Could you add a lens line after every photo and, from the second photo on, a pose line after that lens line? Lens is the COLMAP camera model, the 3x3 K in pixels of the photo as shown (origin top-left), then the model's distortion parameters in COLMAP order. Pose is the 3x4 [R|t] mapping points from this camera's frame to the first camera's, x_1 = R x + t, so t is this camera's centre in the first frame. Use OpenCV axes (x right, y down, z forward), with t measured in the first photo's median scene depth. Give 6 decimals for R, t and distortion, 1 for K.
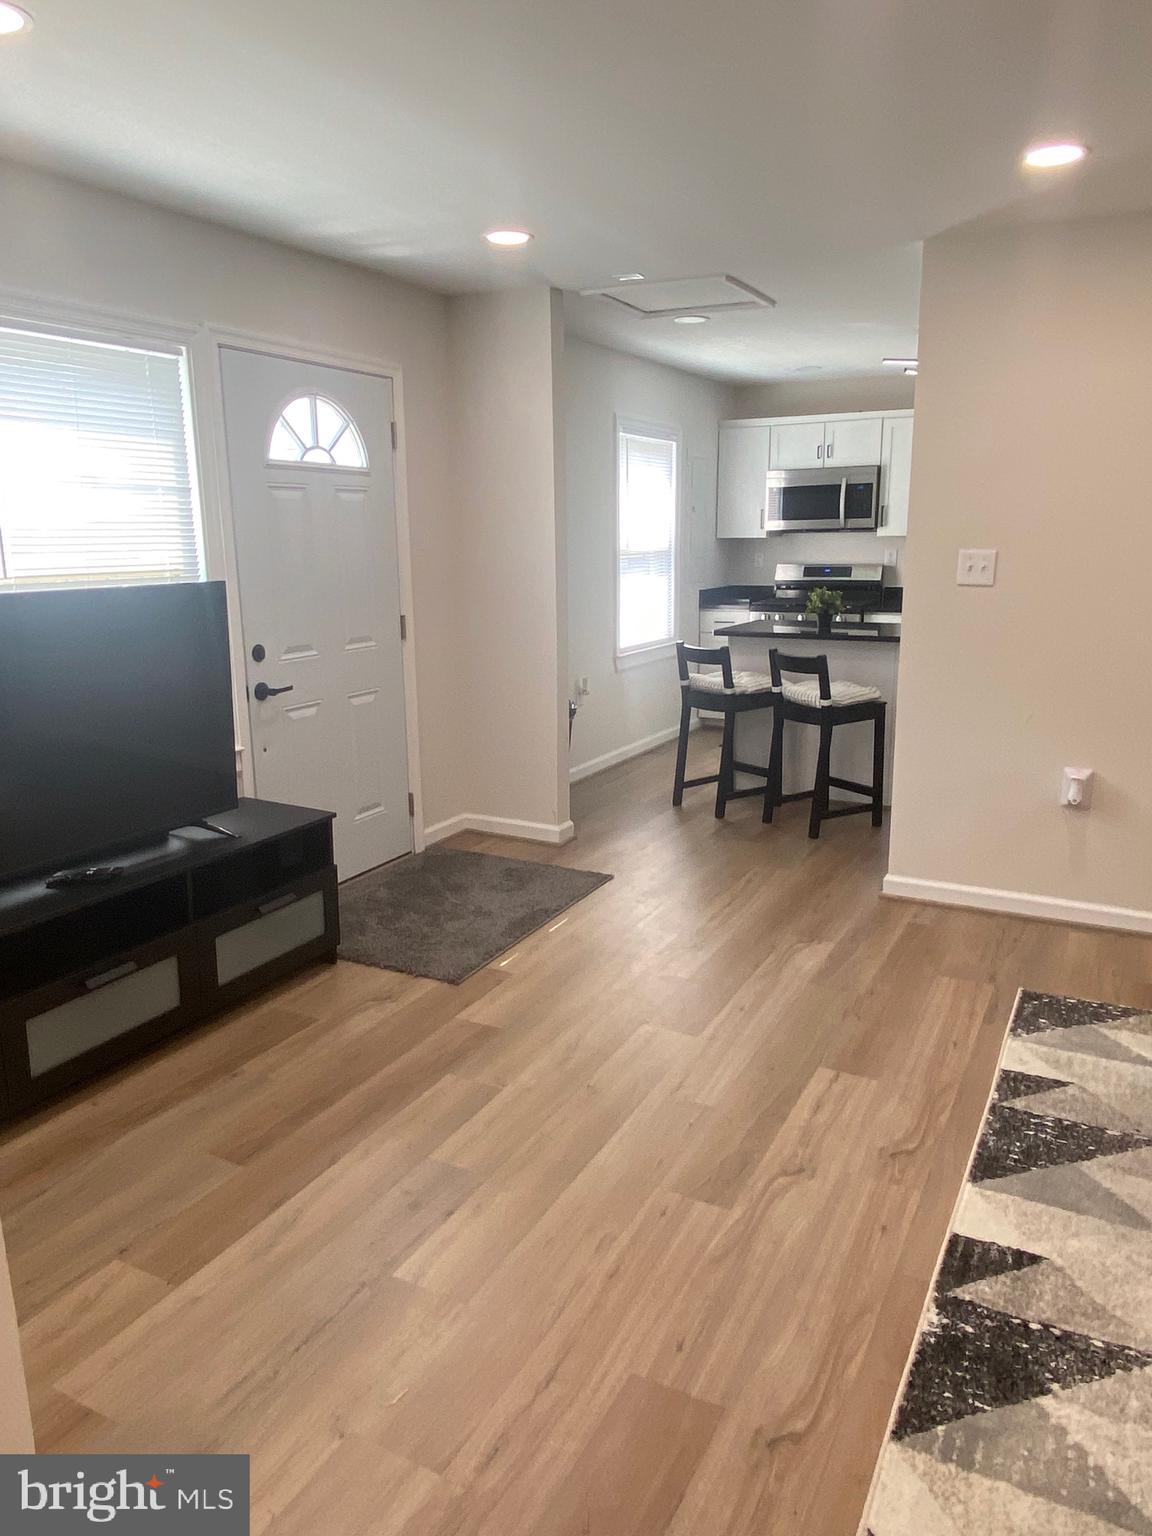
lens RADIAL K [[1072.7, 0, 569.9], [0, 1072.7, 767.1], [0, 0, 1]] dist [0.102518, -0.141576]
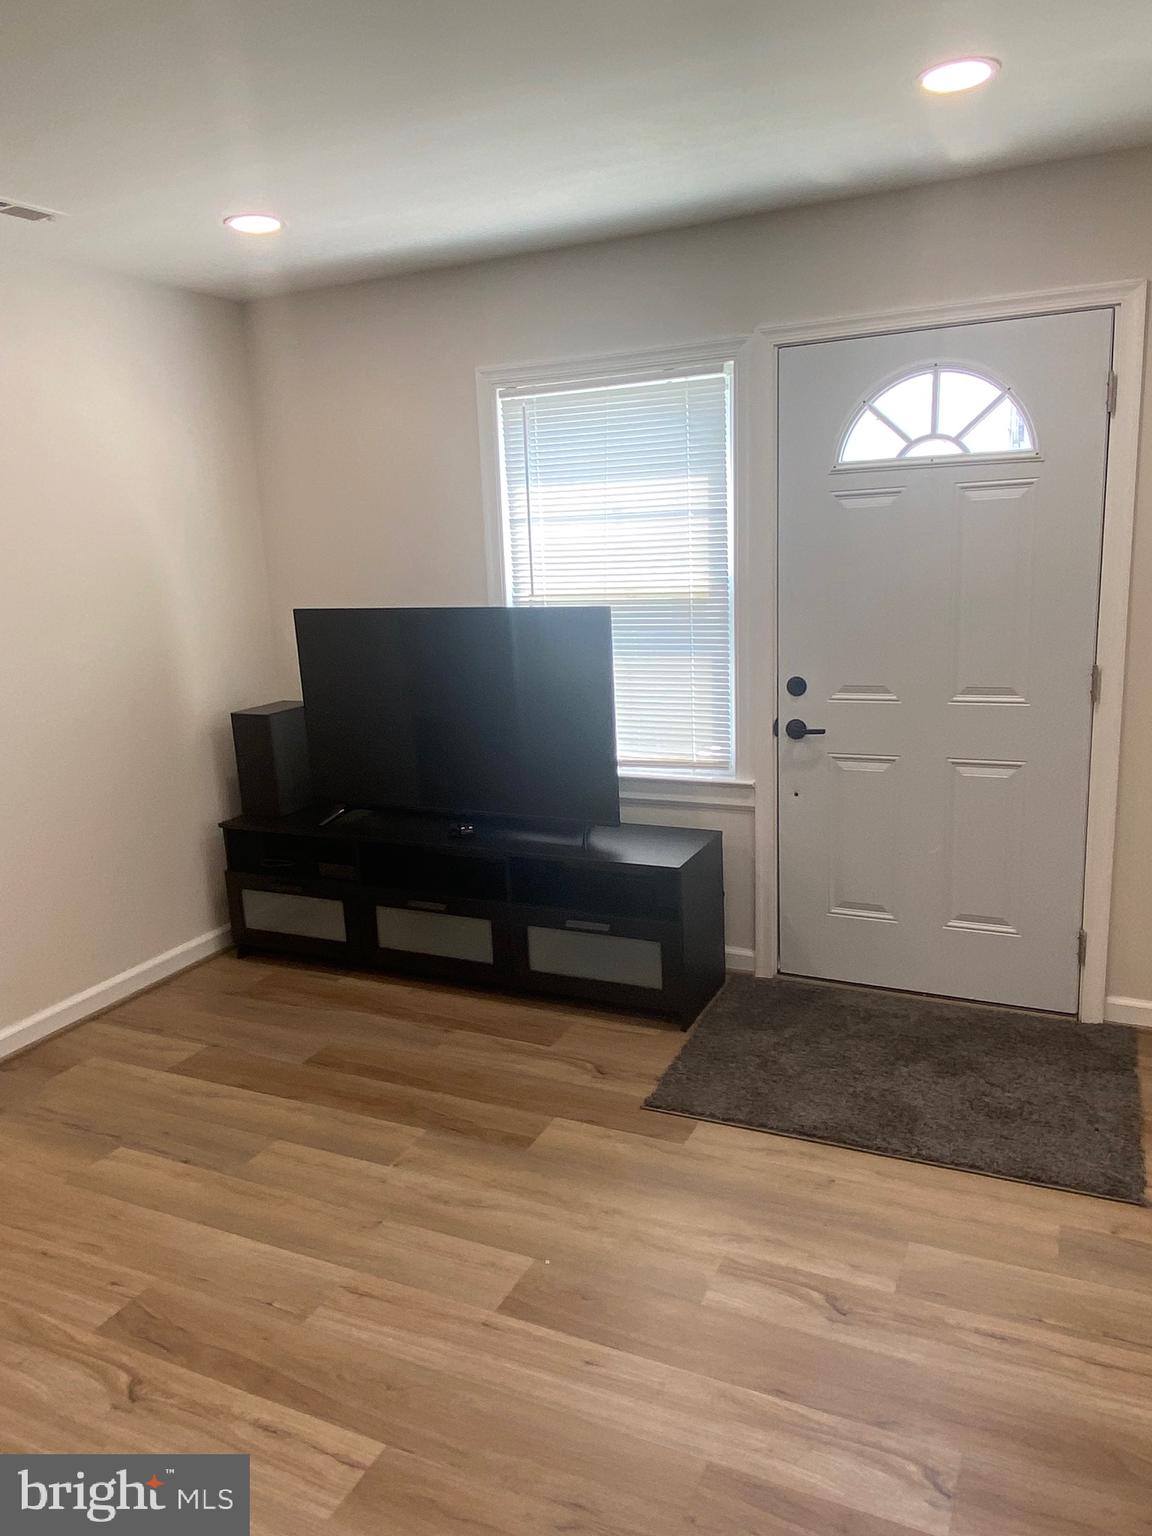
lens RADIAL K [[1072.7, 0, 569.9], [0, 1072.7, 767.1], [0, 0, 1]] dist [0.102518, -0.141576]
pose [[0.042874, 0.209323, -0.976906, 0.775685], [-0.179561, 0.963498, 0.198569, -0.244096], [0.982812, 0.166901, 0.078895, 1.005436]]
